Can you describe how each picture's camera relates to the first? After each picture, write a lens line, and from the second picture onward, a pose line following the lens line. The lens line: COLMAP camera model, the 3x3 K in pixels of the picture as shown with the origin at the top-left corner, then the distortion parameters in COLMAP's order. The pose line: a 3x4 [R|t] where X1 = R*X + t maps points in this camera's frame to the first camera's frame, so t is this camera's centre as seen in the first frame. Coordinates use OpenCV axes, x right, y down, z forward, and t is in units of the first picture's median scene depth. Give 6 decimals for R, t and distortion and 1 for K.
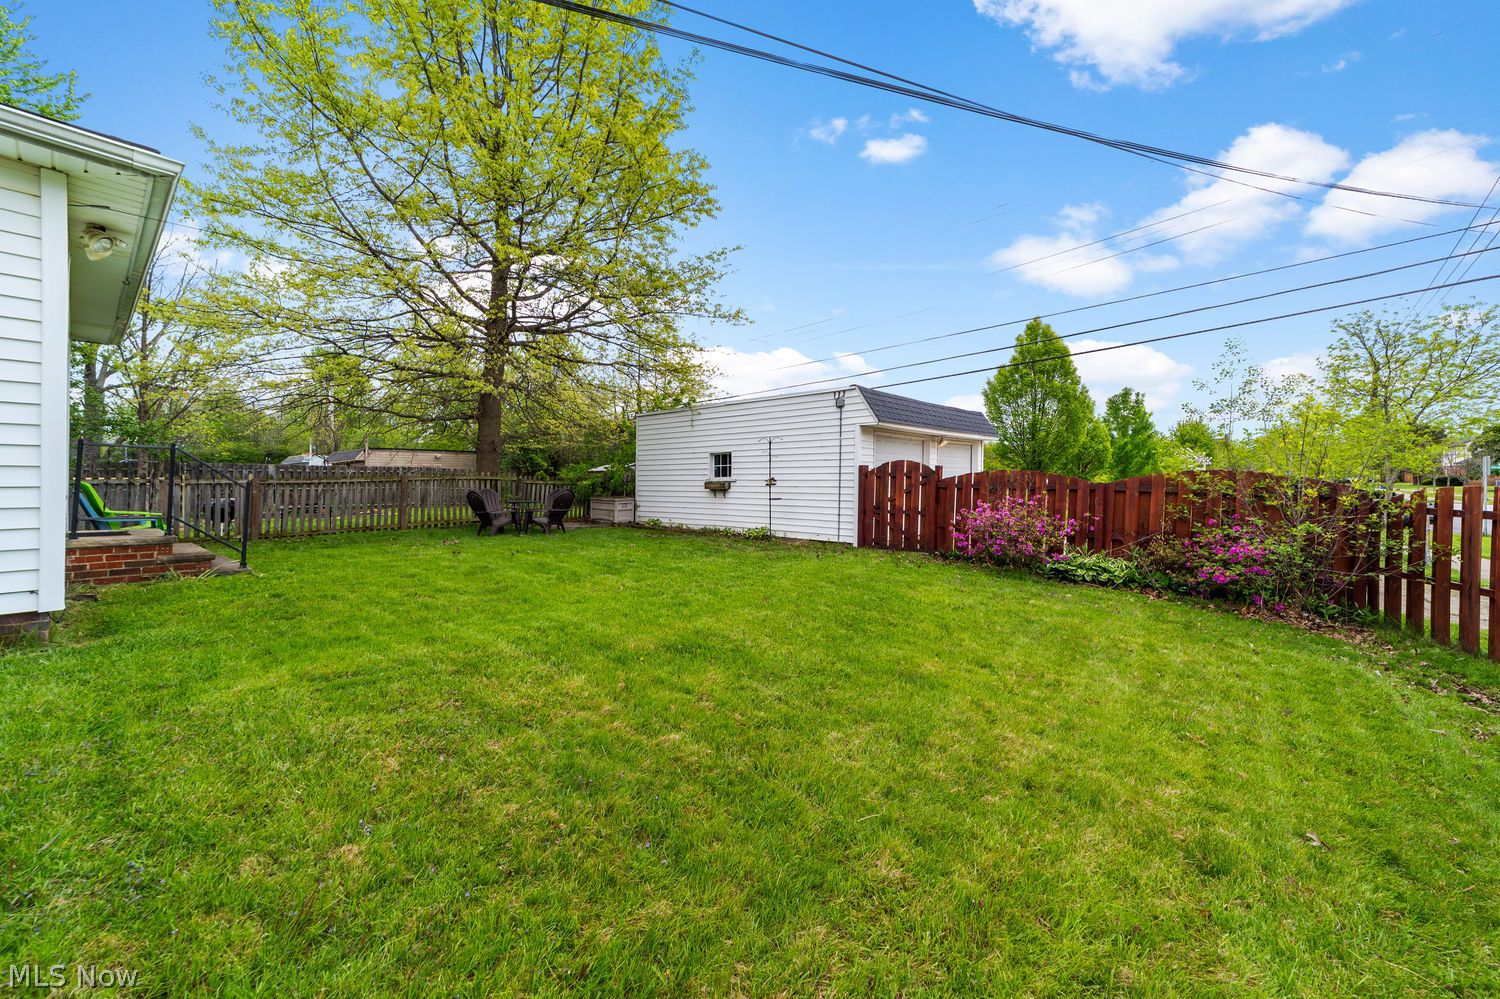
lens RADIAL K [[586.7, 0, 745.6], [0, 586.7, 501.7], [0, 0, 1]] dist [-0.003142, -0.000102]
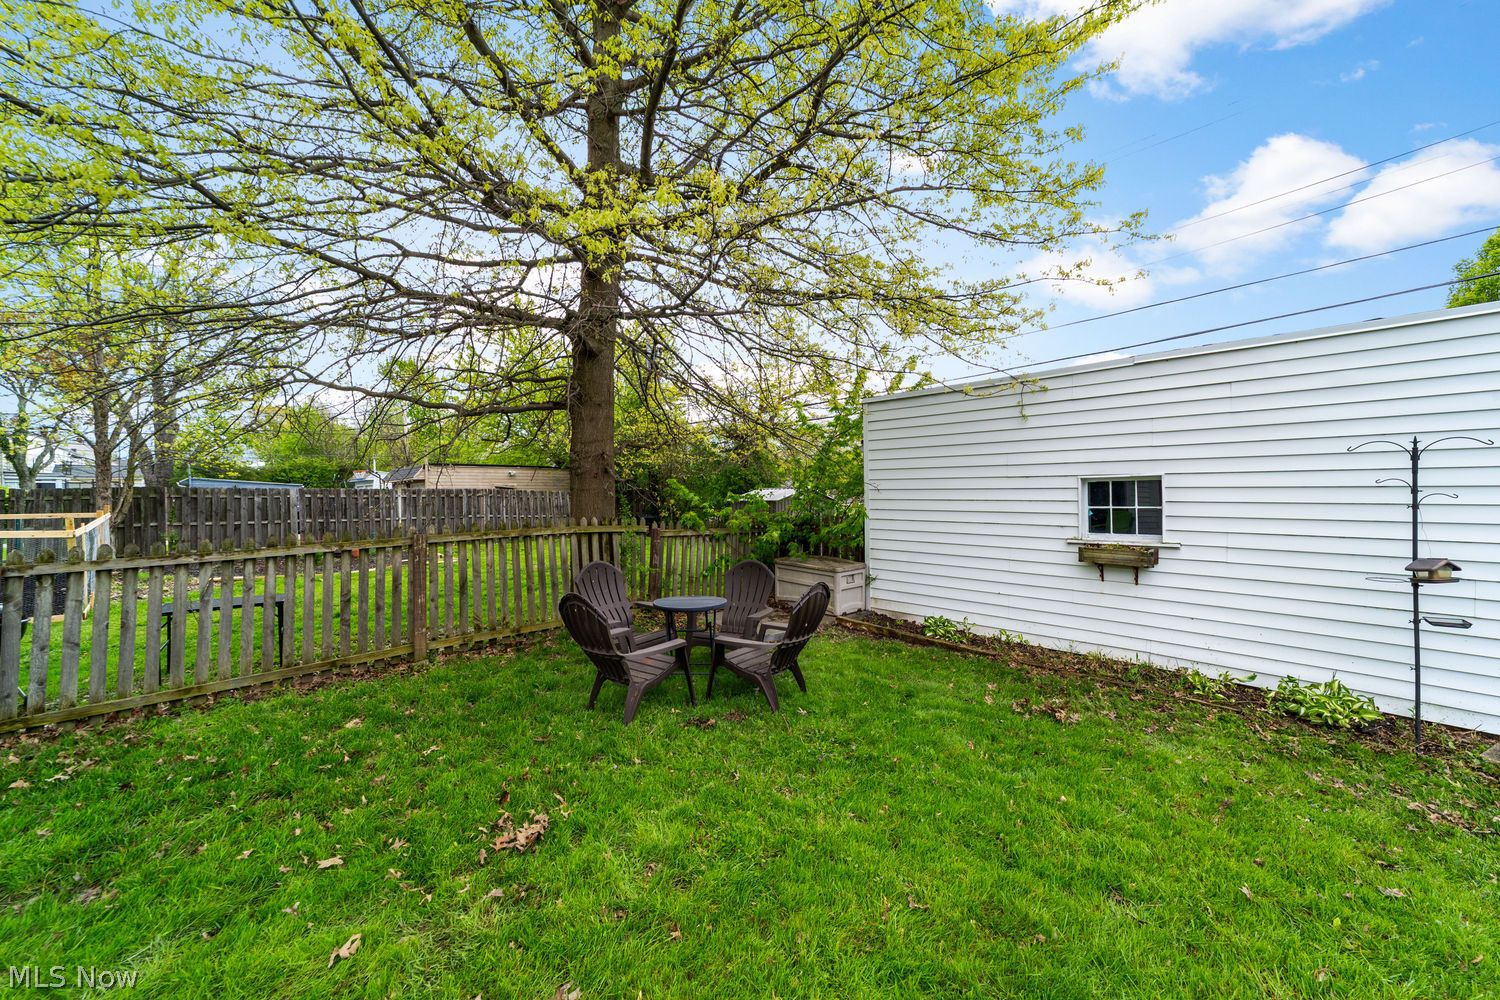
lens RADIAL K [[586.7, 0, 745.6], [0, 586.7, 502.2], [0, 0, 1]] dist [-0.003142, -0.000102]
pose [[0.993736, -0.002069, -0.111730, -0.250544], [0.000462, 0.999896, -0.014411, -0.055546], [0.111749, 0.014269, 0.993634, 0.506672]]
